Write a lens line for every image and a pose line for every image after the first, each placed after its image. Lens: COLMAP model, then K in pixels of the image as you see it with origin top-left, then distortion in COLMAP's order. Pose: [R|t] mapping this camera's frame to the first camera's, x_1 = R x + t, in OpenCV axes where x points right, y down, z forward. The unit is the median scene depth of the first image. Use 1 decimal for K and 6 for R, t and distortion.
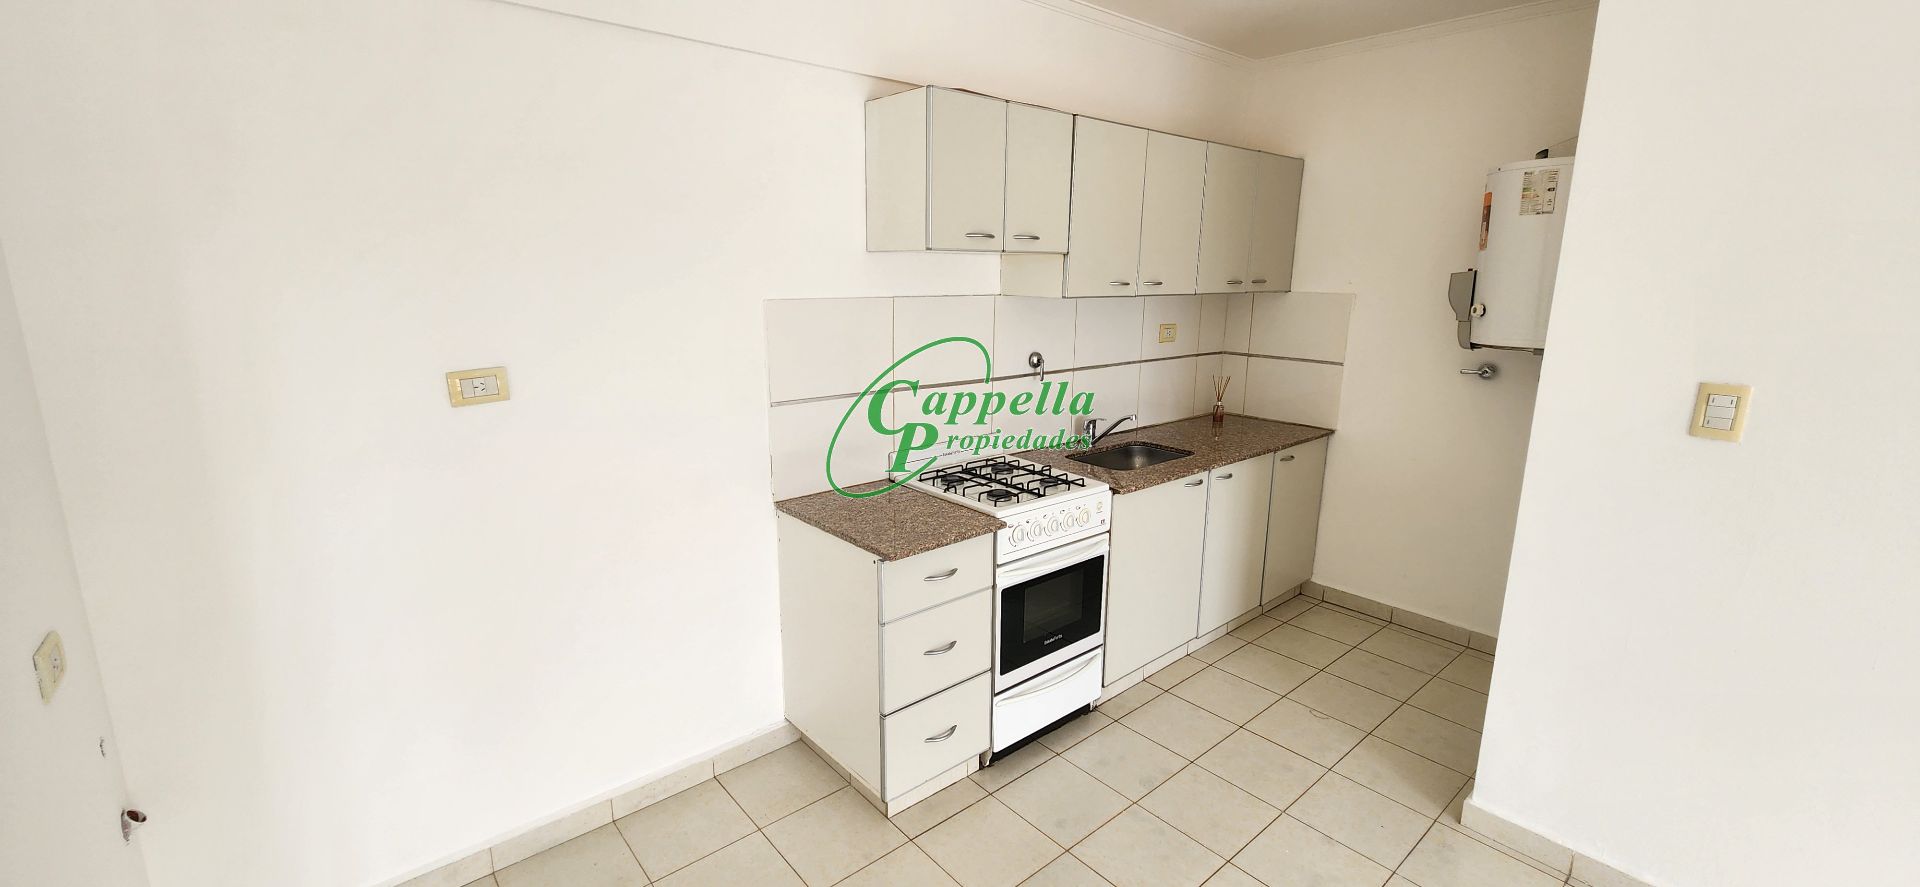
lens RADIAL K [[781.4, 0, 952.8], [0, 781.4, 429.6], [0, 0, 1]] dist [-0.000656, -0.000040]
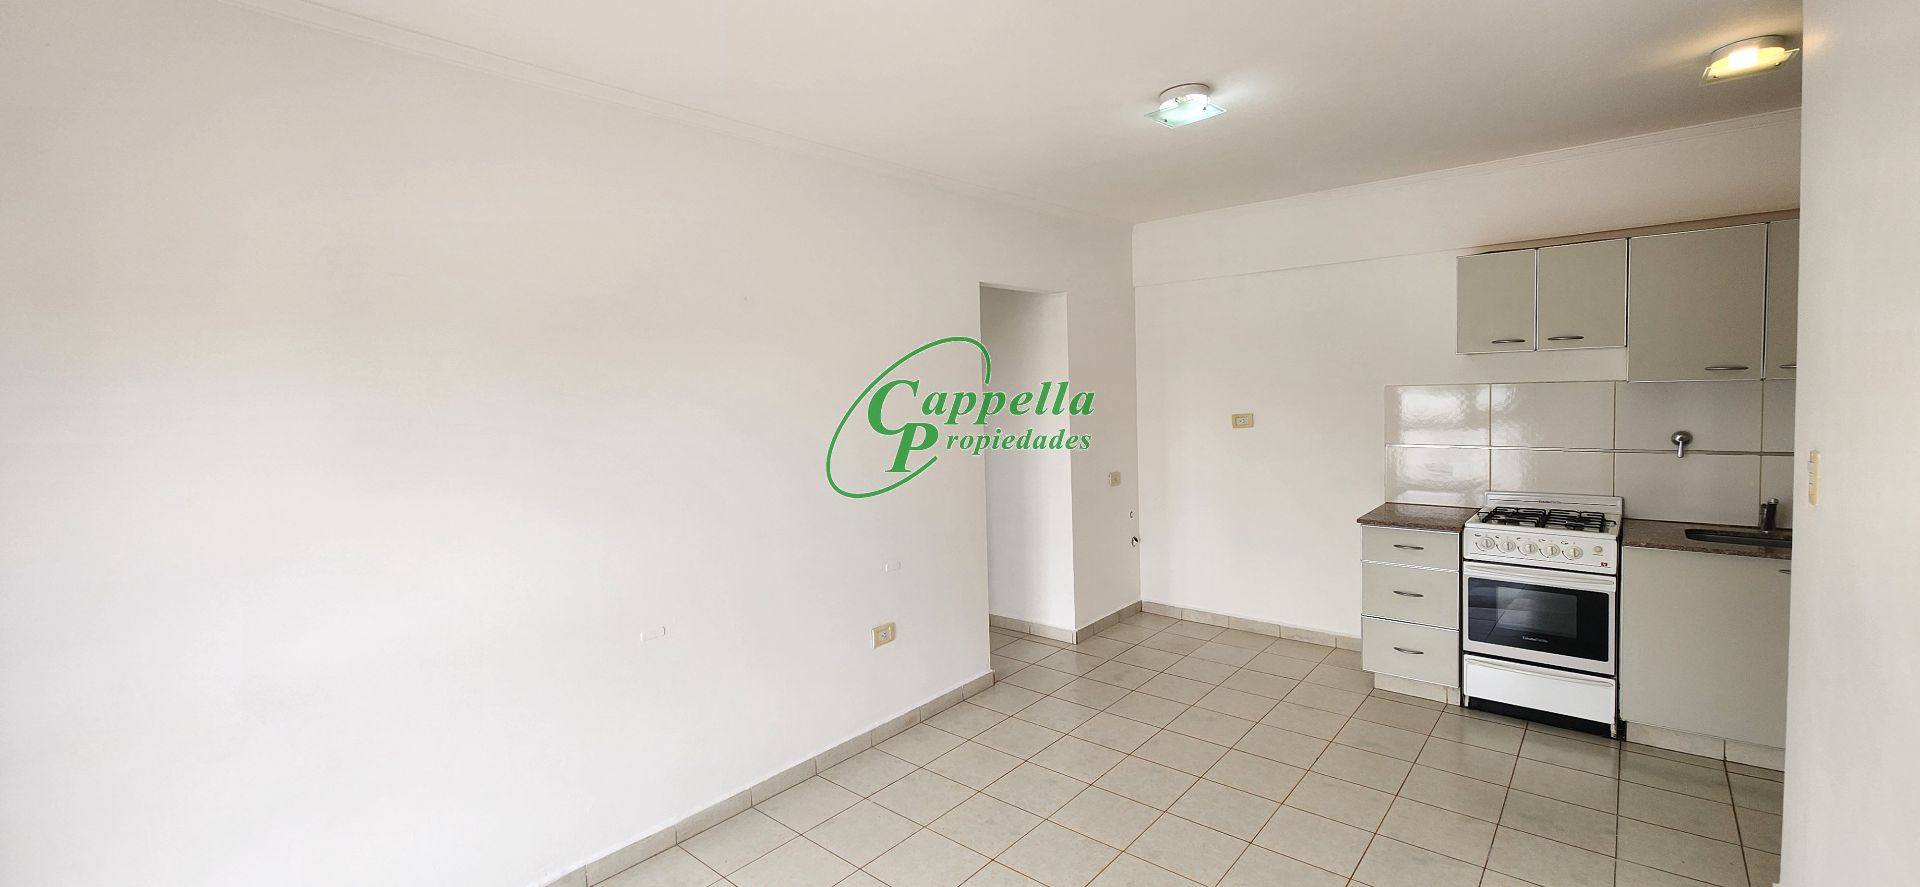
lens RADIAL K [[781.4, 0, 952.8], [0, 781.4, 429.6], [0, 0, 1]] dist [-0.000656, -0.000040]
pose [[0.142214, 0.043276, -0.988890, 1.320544], [-0.164363, 0.986207, 0.019521, 0.058120], [0.976094, 0.159761, 0.147365, -0.209372]]
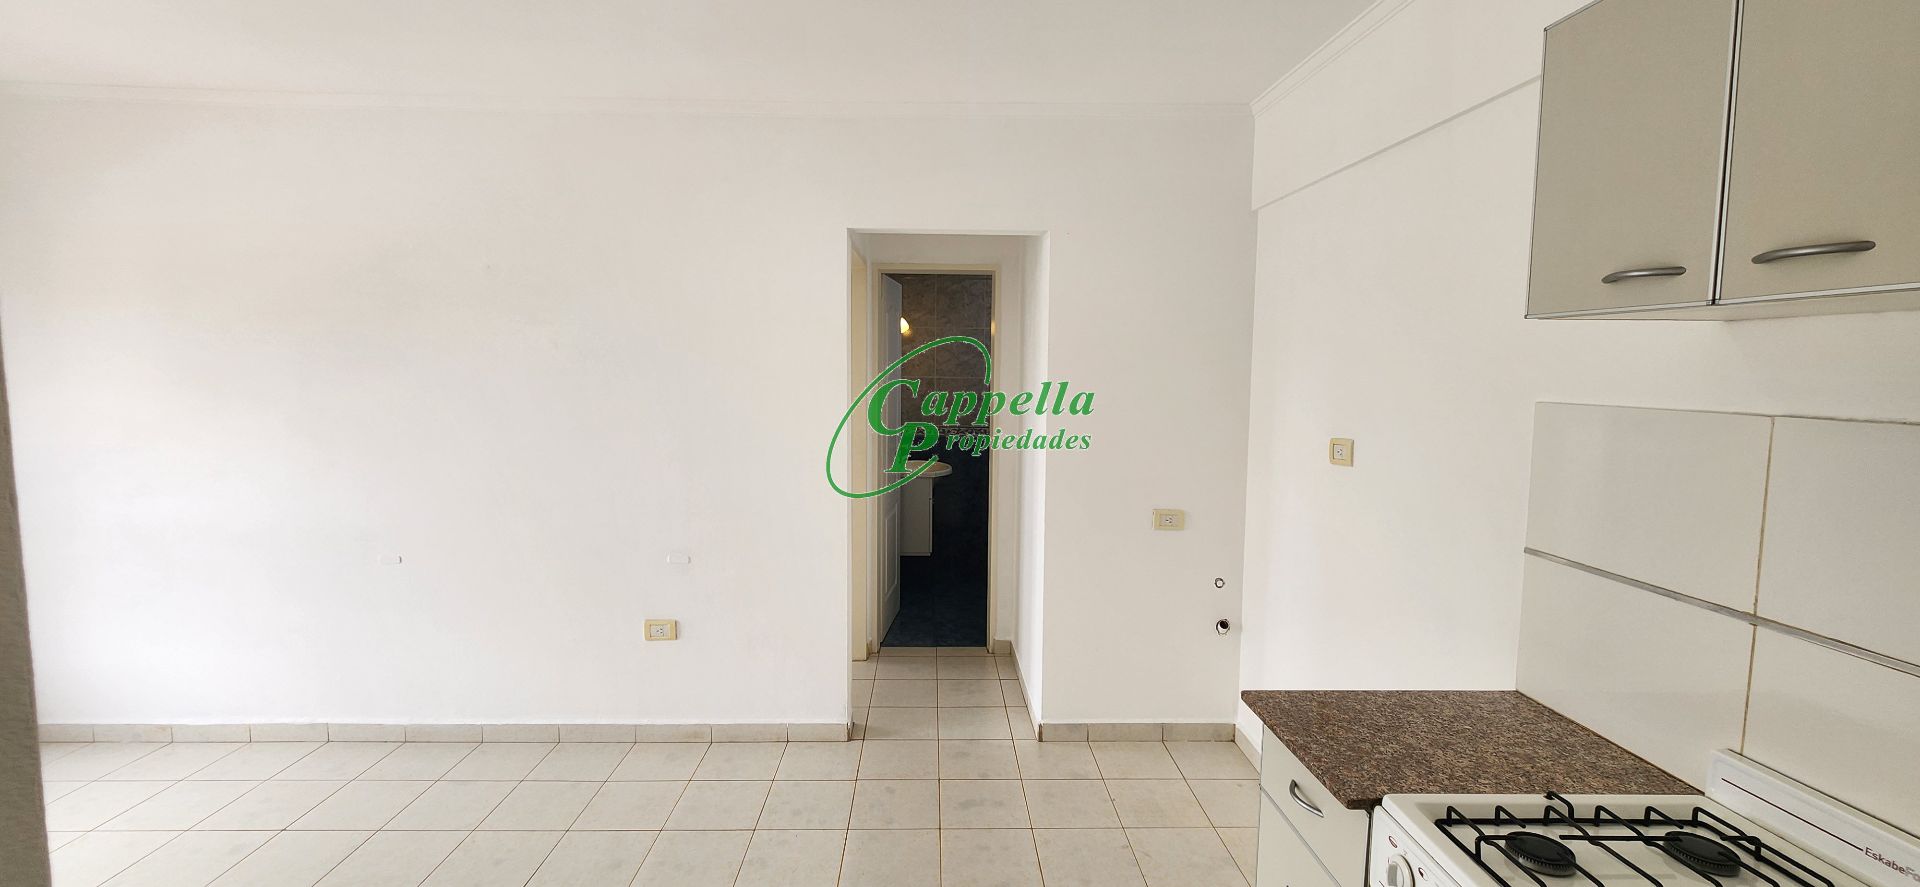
lens RADIAL K [[781.4, 0, 952.8], [0, 781.4, 429.6], [0, 0, 1]] dist [-0.000656, -0.000040]
pose [[-0.630476, 0.046305, -0.774826, 0.611120], [-0.172556, 0.964879, 0.198072, -0.180383], [0.756785, 0.258581, -0.600343, 0.971023]]
